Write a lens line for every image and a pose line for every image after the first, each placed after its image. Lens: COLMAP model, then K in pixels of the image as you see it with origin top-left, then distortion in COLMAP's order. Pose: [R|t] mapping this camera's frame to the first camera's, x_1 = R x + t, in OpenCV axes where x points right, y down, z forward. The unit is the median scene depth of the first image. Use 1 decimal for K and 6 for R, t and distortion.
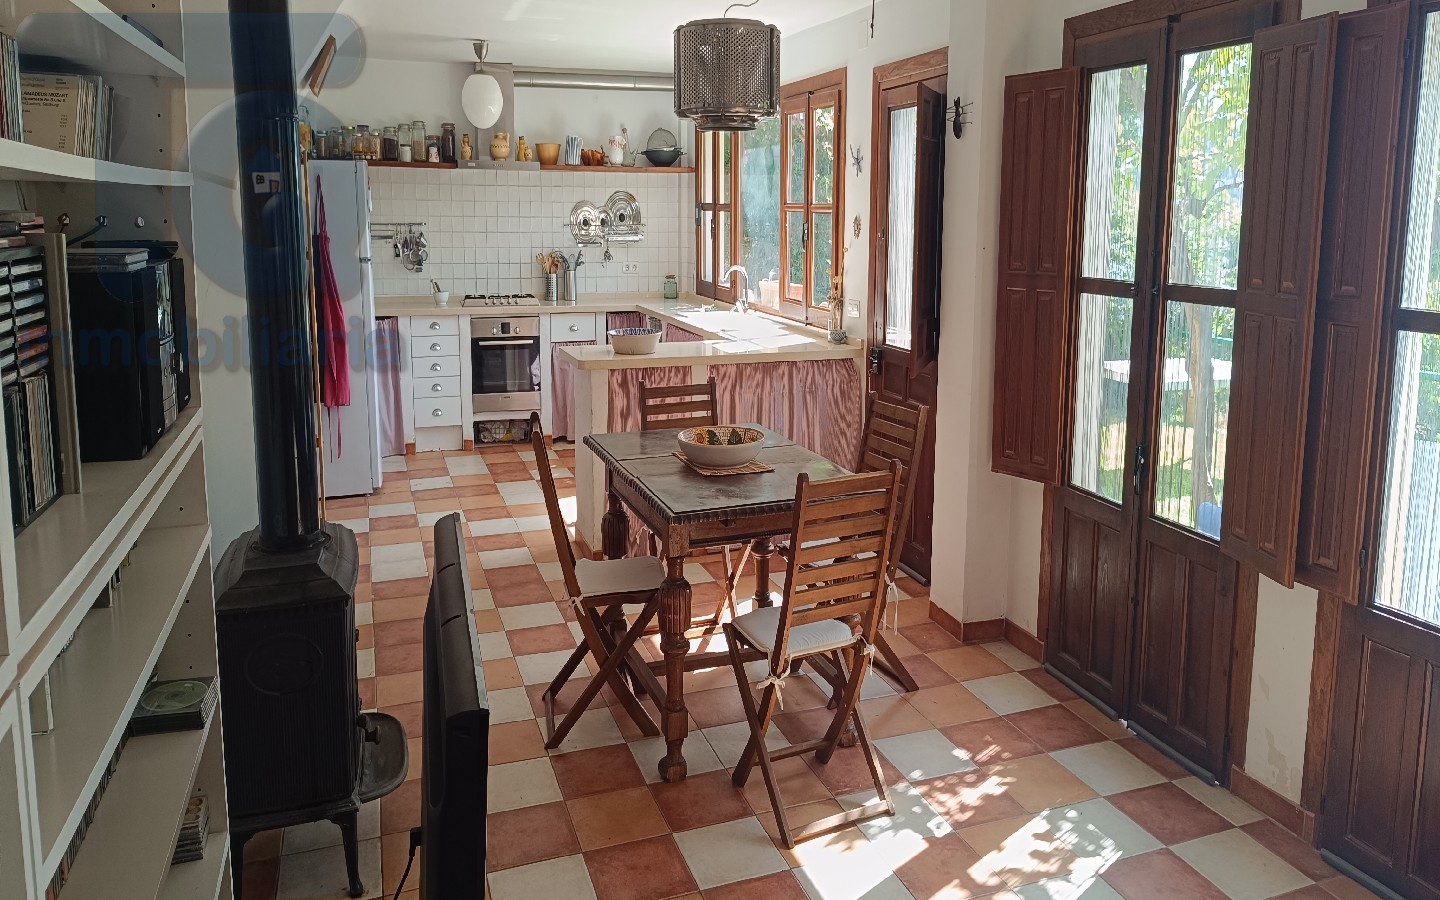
lens RADIAL K [[1058.6, 0, 688.0], [0, 1058.6, 370.5], [0, 0, 1]] dist [0.055392, -0.068666]
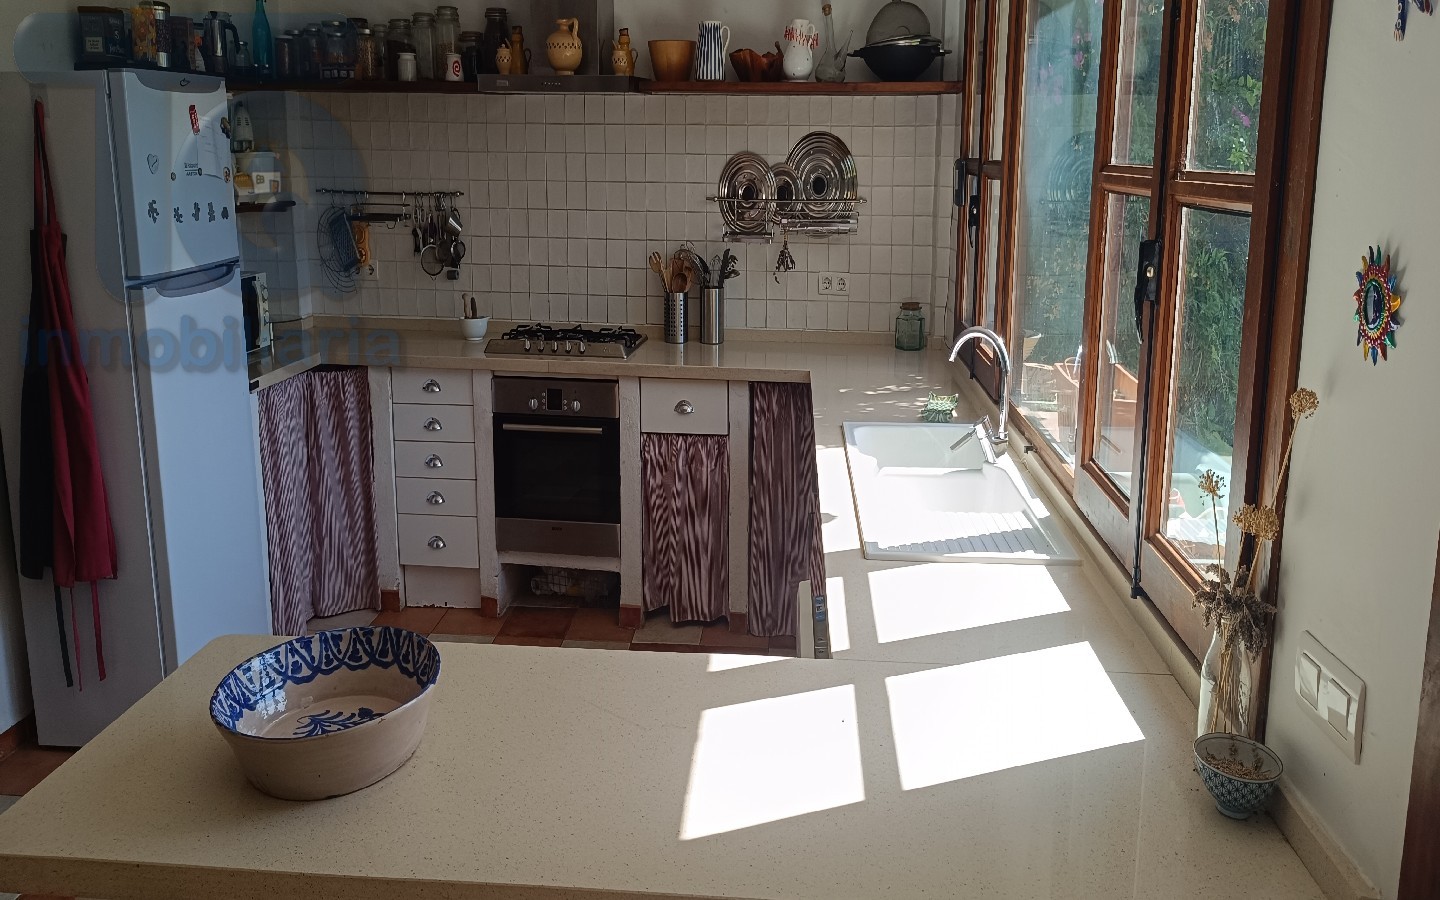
lens RADIAL K [[1058.6, 0, 701.4], [0, 1058.6, 336.9], [0, 0, 1]] dist [0.055392, -0.068666]
pose [[0.927199, 0.066441, -0.368630, 0.080372], [-0.057977, 0.997739, 0.034002, -0.089225], [0.370056, -0.010155, 0.928954, 0.527792]]
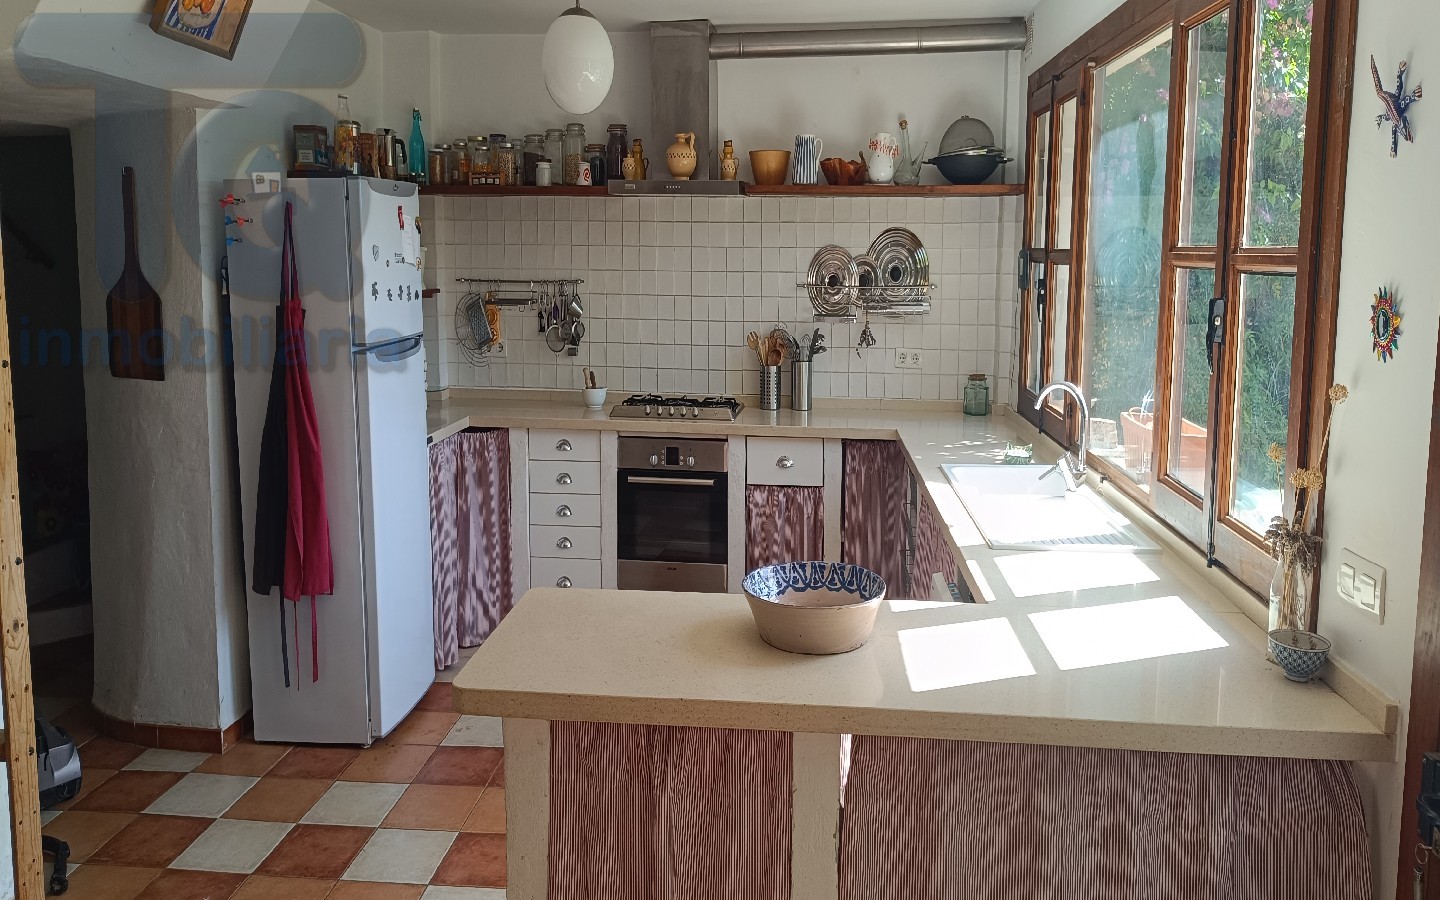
lens RADIAL K [[1058.6, 0, 683.9], [0, 1058.6, 381.0], [0, 0, 1]] dist [0.055392, -0.068666]
pose [[0.919783, 0.048069, -0.389472, 0.064127], [-0.060153, 0.998011, -0.018881, -0.069215], [0.387790, 0.040794, 0.920845, 0.432551]]
